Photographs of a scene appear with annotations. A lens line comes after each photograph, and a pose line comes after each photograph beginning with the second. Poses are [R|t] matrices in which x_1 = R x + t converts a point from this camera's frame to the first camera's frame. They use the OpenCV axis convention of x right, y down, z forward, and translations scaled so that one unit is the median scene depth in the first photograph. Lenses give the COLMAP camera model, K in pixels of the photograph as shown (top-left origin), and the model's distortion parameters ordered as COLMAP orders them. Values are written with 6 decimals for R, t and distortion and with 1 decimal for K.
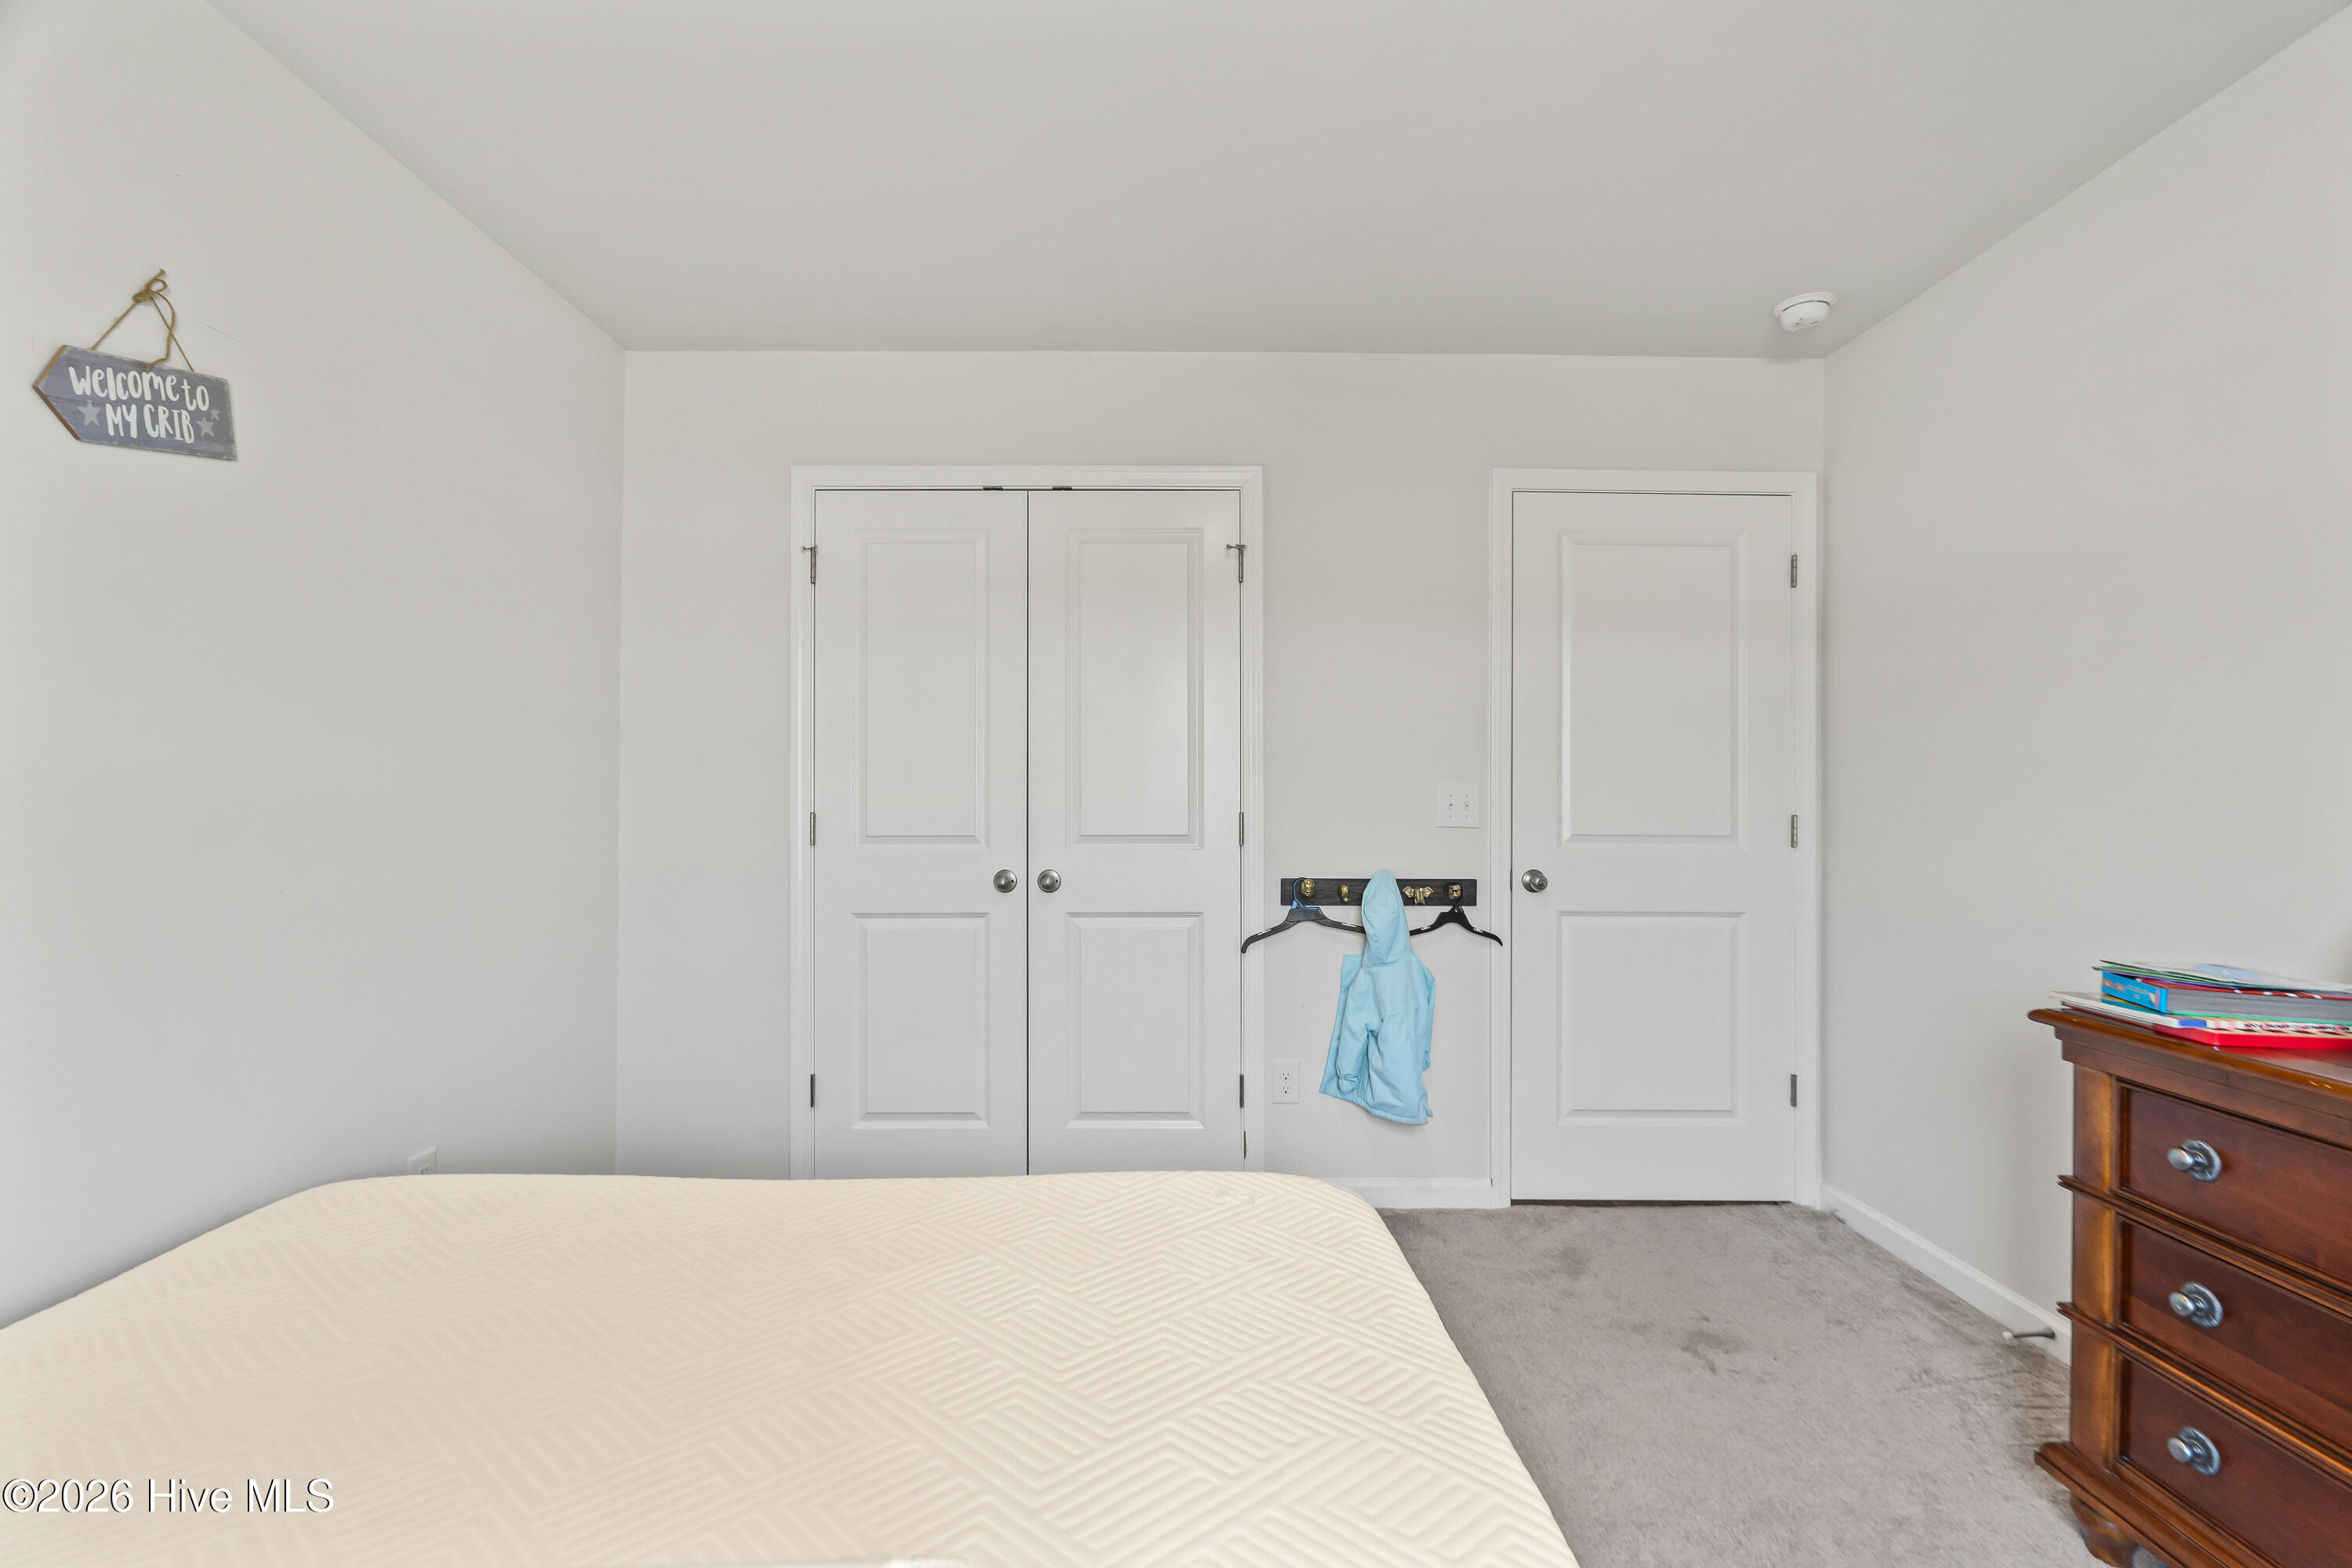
lens RADIAL K [[1046.3, 0, 1080.8], [0, 1046.3, 824.6], [0, 0, 1]] dist [-0.000763, -0.000790]
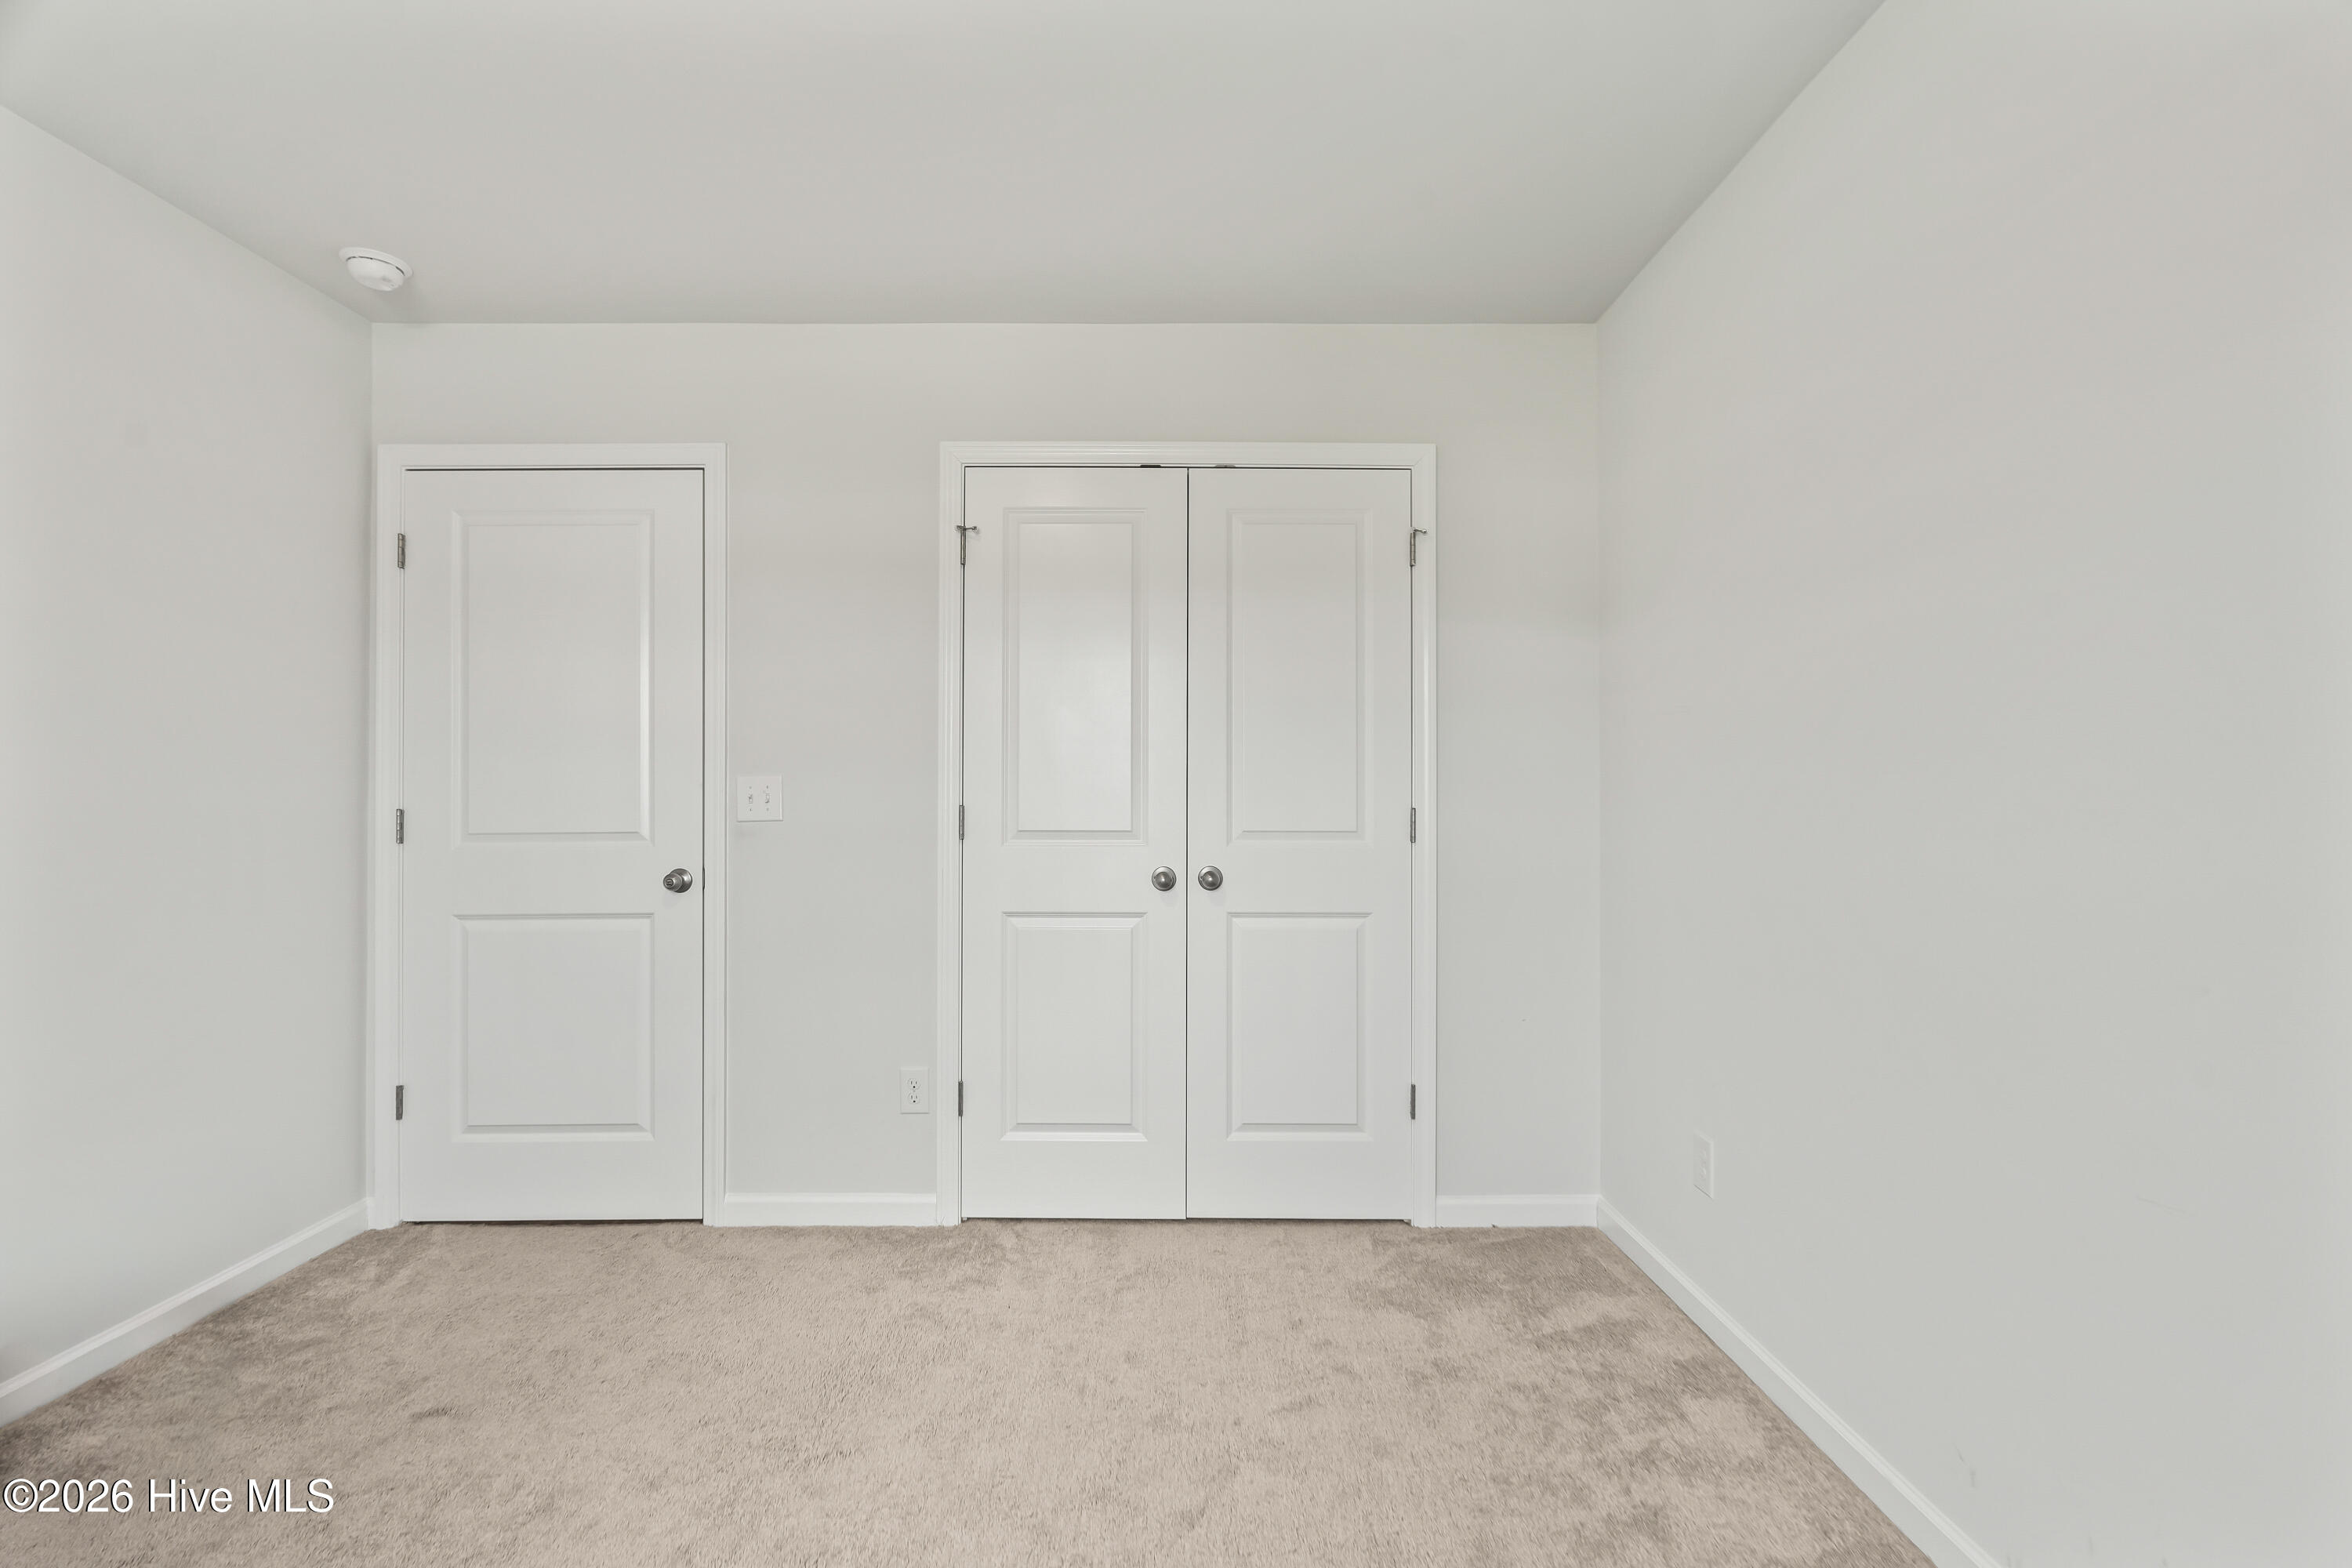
lens RADIAL K [[1105.0, 0, 1217.5], [0, 1105.0, 816.5], [0, 0, 1]] dist [0.003230, 0.000031]
pose [[0.999848, -0.001460, -0.017394, 0.464176], [0.001413, 0.999995, -0.002704, -0.000402], [0.017398, 0.002679, 0.999845, 0.003779]]
